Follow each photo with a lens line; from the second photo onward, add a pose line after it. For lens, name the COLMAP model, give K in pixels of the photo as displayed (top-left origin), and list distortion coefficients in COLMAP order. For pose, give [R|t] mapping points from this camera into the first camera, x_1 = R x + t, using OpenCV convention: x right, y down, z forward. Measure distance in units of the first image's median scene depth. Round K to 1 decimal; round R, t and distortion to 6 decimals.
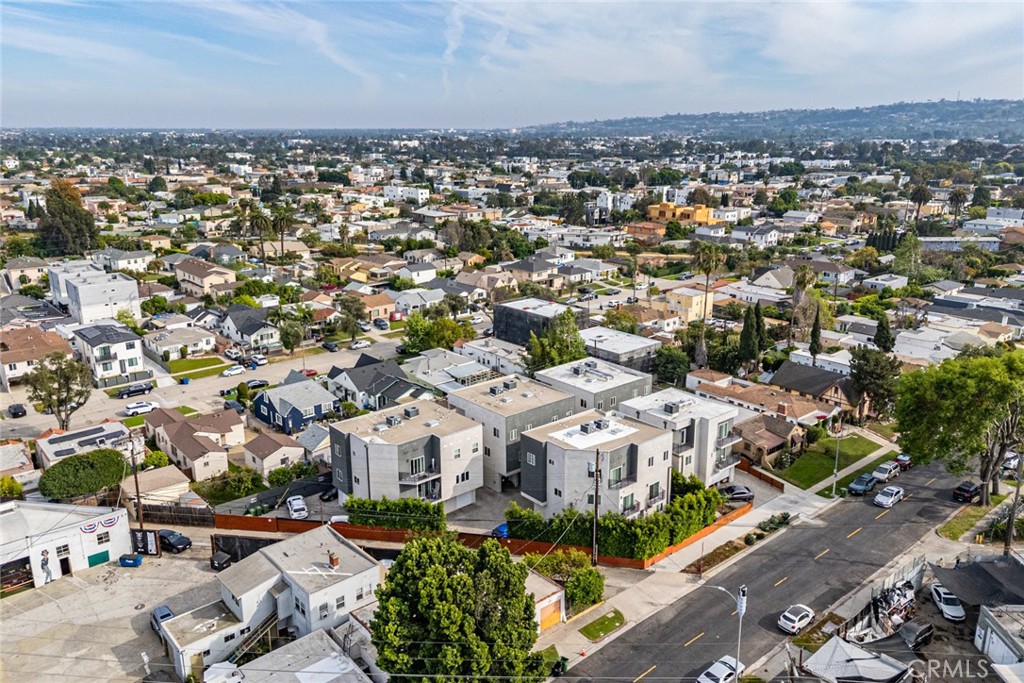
lens RADIAL K [[758.1, 0, 517.9], [0, 758.1, 325.3], [0, 0, 1]] dist [0.073468, -0.072635]
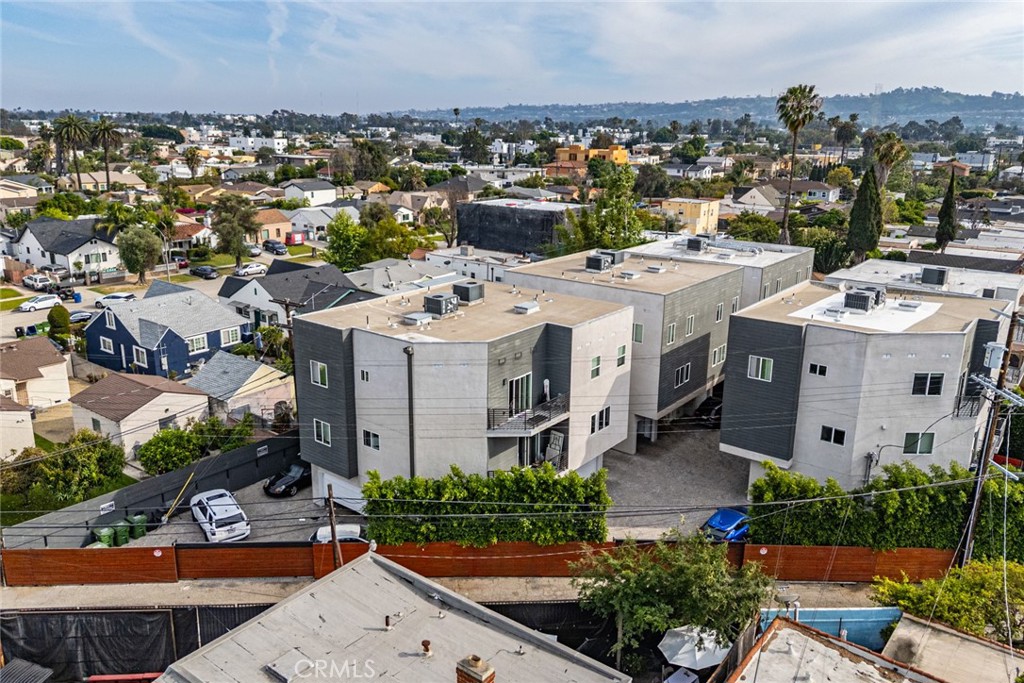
lens RADIAL K [[758.1, 0, 517.9], [0, 758.1, 325.3], [0, 0, 1]] dist [0.073468, -0.072635]
pose [[0.979405, -0.037568, 0.198379, -0.157123], [0.035785, 0.999281, 0.012565, 0.100895], [-0.198708, -0.005207, 0.980045, 0.417575]]
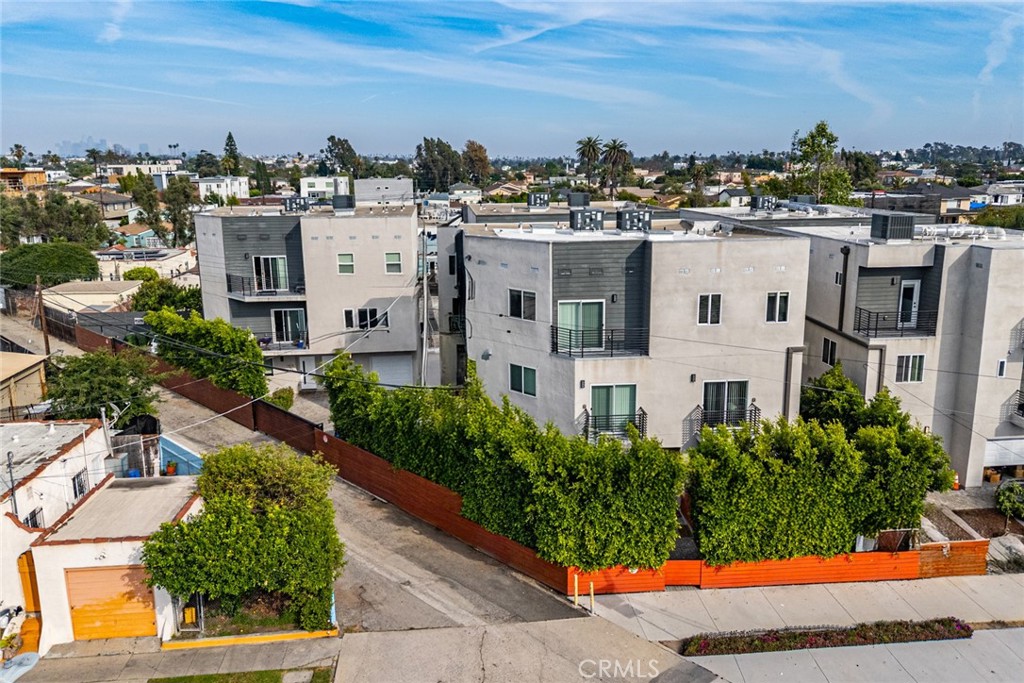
lens RADIAL K [[758.1, 0, 517.9], [0, 758.1, 325.3], [0, 0, 1]] dist [0.073468, -0.072635]
pose [[0.821277, 0.113141, -0.559198, 0.211480], [-0.134473, 0.990913, 0.002992, 0.141454], [0.554455, 0.072740, 0.829029, 0.485530]]
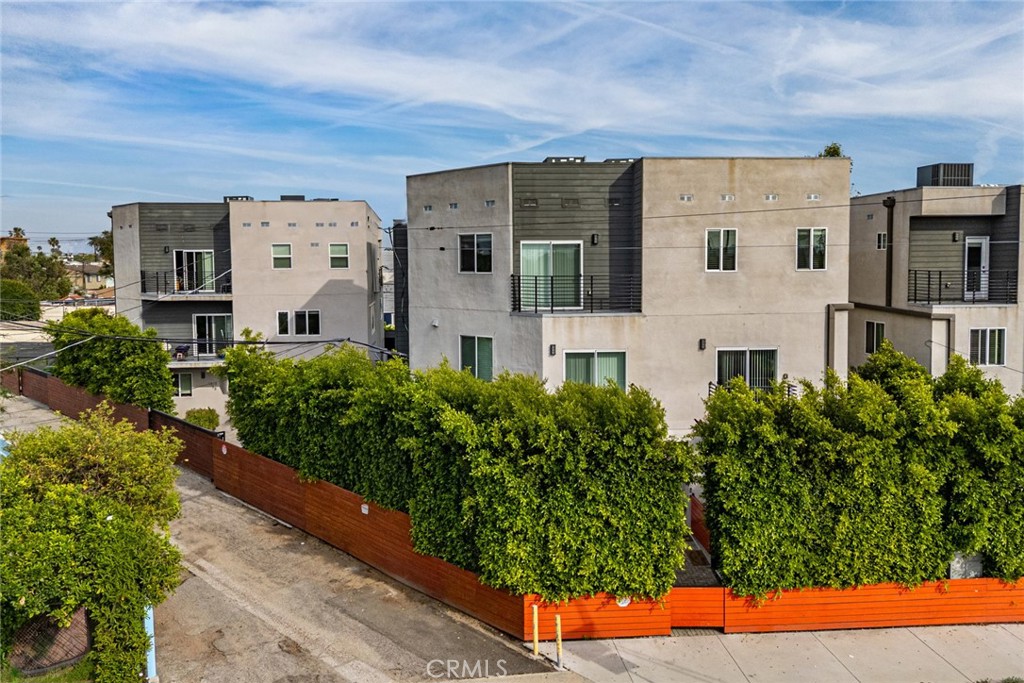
lens RADIAL K [[760.1, 0, 516.9], [0, 760.1, 304.2], [0, 0, 1]] dist [0.043690, -0.009432]
pose [[0.818508, 0.027823, -0.573821, 0.190389], [-0.138016, 0.979098, -0.149395, 0.175388], [0.557671, 0.201478, 0.805239, 0.548531]]
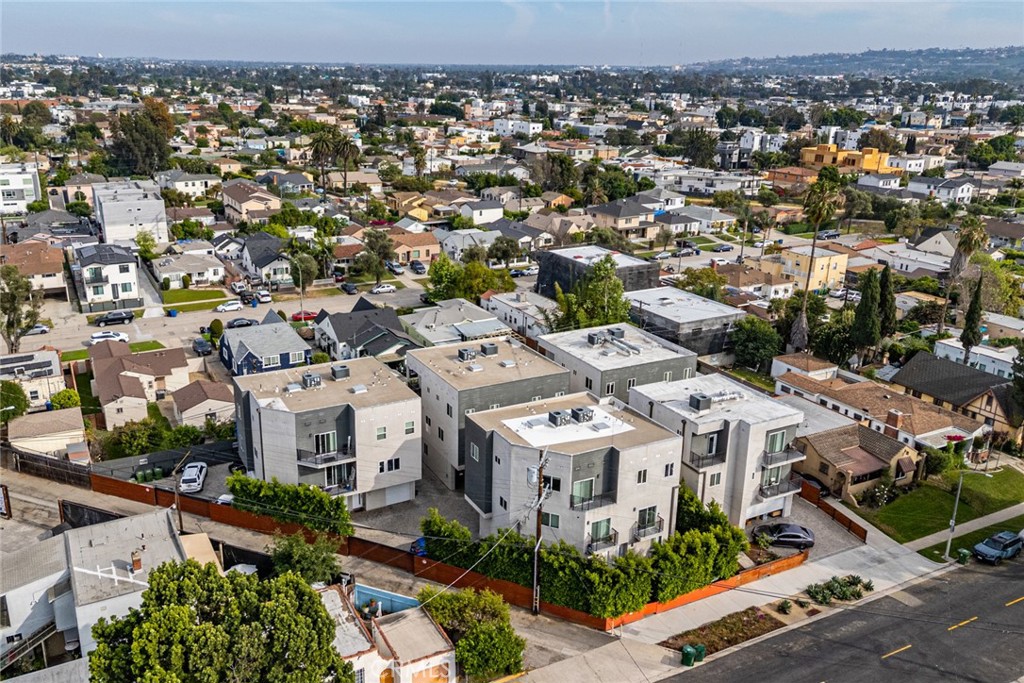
lens RADIAL K [[825.4, 0, 475.1], [0, 825.4, 330.1], [0, 0, 1]] dist [0.072073, -0.072427]
pose [[0.972276, 0.084224, -0.218143, 0.129625], [-0.072081, 0.995404, 0.063053, 0.008463], [0.222451, -0.045581, 0.973878, 0.176881]]
